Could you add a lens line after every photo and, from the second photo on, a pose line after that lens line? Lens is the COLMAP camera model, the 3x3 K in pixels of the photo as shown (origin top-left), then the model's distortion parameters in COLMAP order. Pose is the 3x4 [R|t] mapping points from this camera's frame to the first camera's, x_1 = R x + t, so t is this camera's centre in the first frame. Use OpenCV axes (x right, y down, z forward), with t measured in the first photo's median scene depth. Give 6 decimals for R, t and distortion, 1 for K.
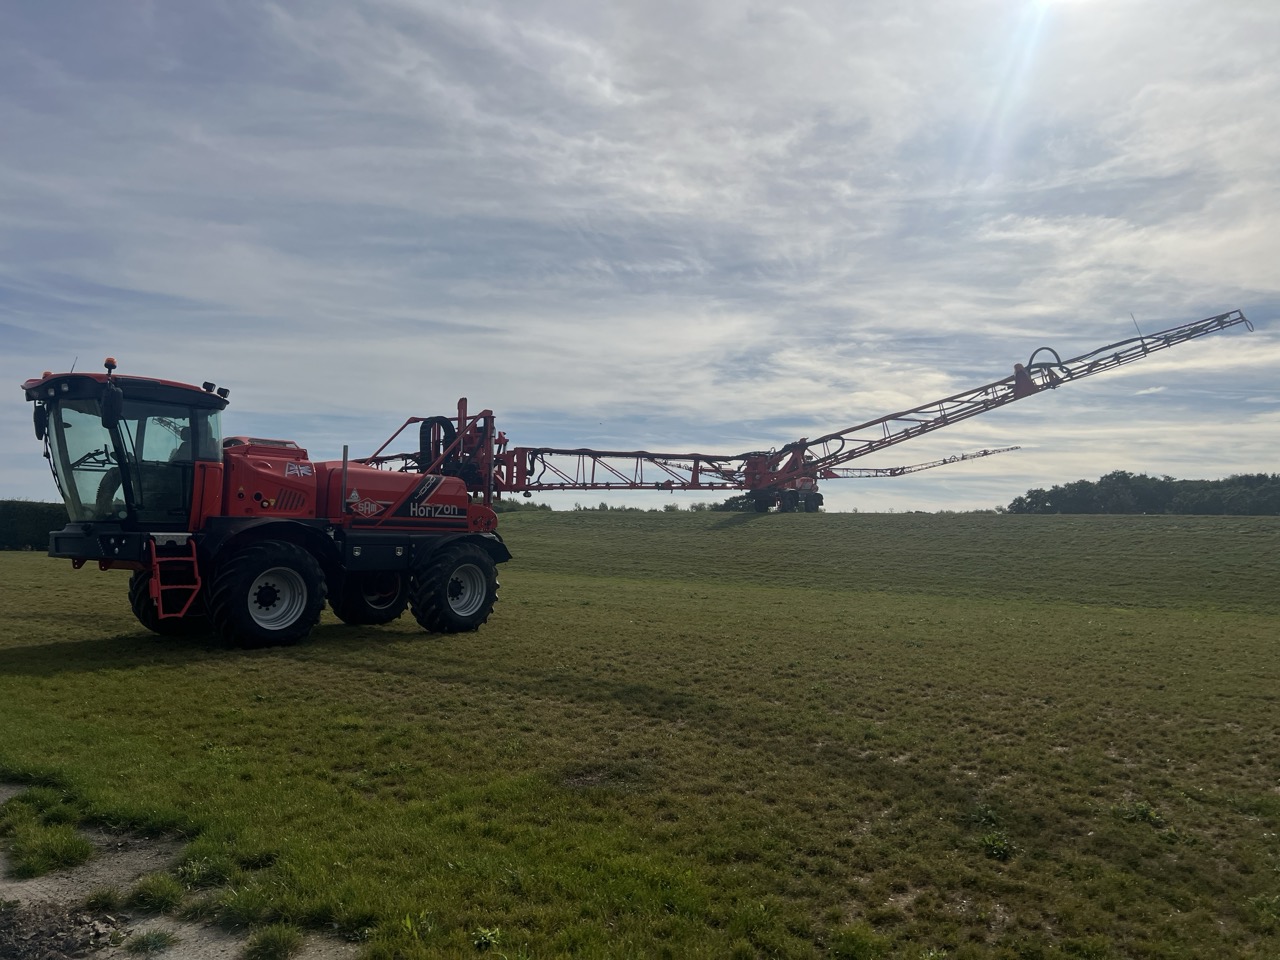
lens RADIAL K [[963.3, 0, 643.2], [0, 963.3, 495.0], [0, 0, 1]] dist [0.005112, -0.001461]
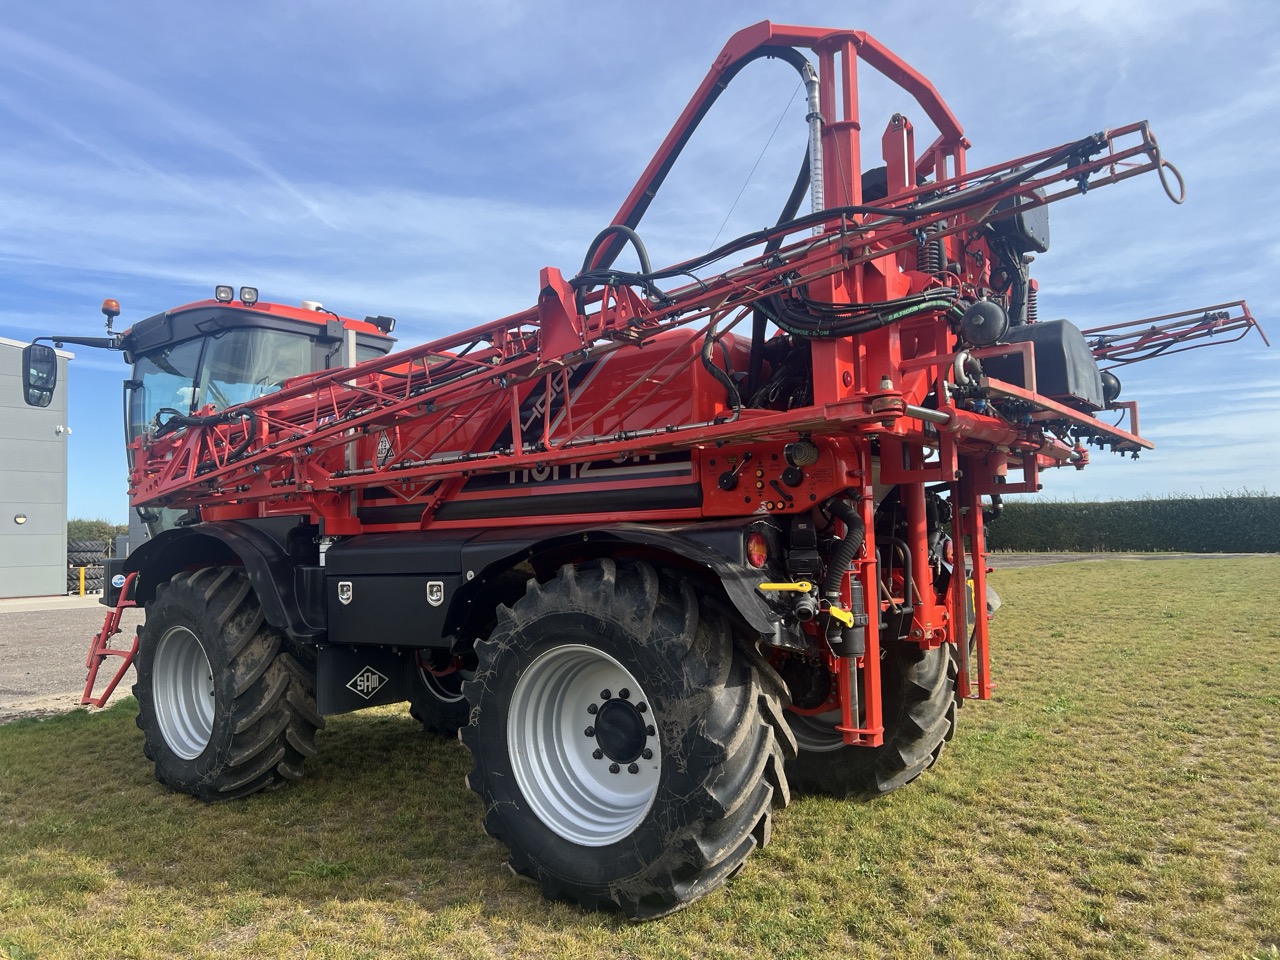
lens RADIAL K [[963.3, 0, 643.2], [0, 963.3, 495.0], [0, 0, 1]] dist [0.005112, -0.001461]
pose [[0.026168, -0.075165, -0.996828, 0.085515], [0.070740, 0.994809, -0.073156, 0.052903], [0.997151, -0.068601, 0.031349, 1.038289]]
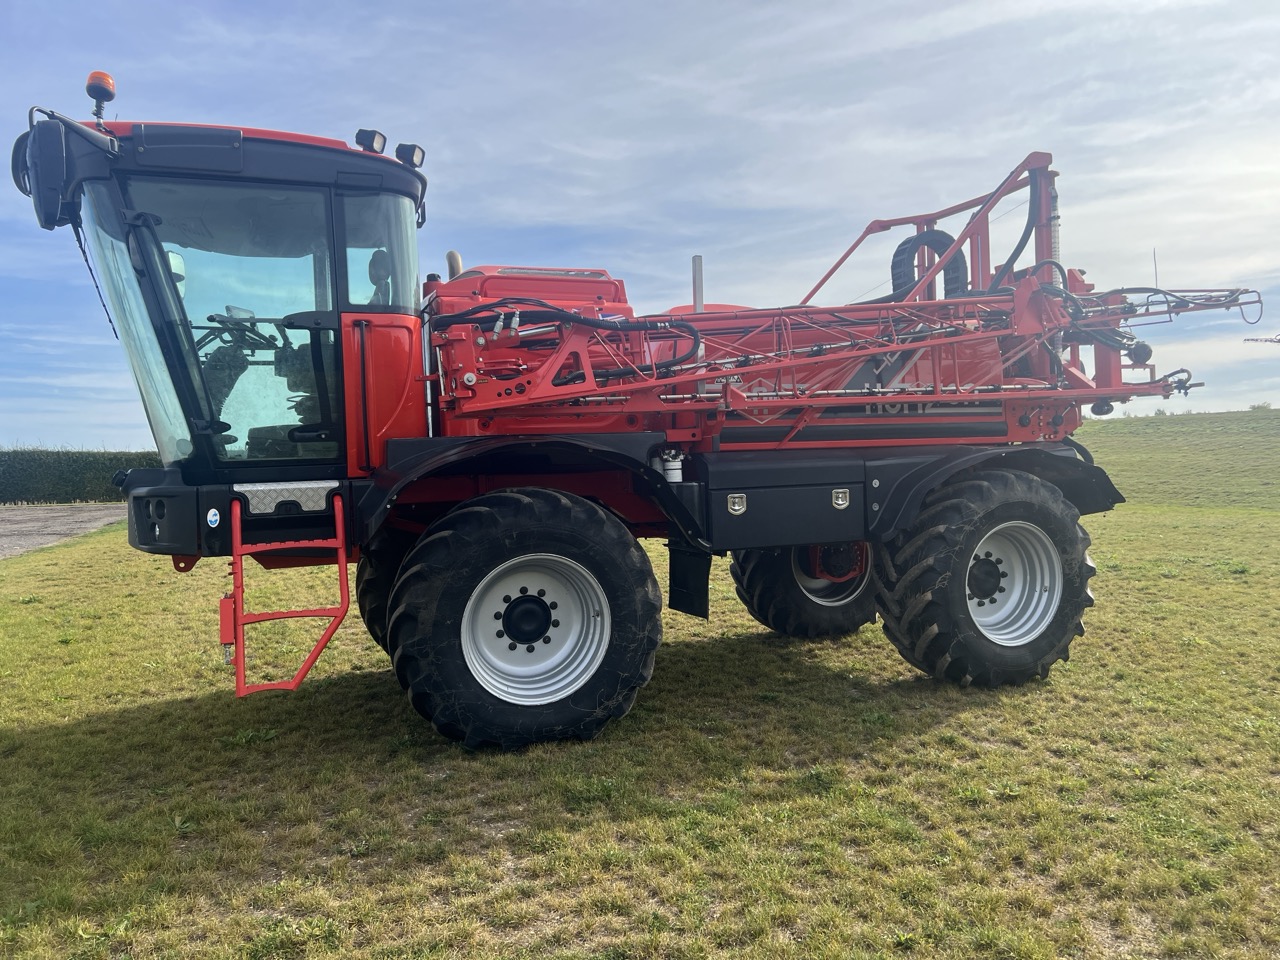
lens RADIAL K [[963.3, 0, 643.2], [0, 963.3, 495.0], [0, 0, 1]] dist [0.005112, -0.001461]
pose [[0.863024, -0.035532, -0.503911, -0.113348], [0.073905, 0.995671, 0.056366, 0.026252], [0.499727, -0.085887, 0.861914, 0.581356]]
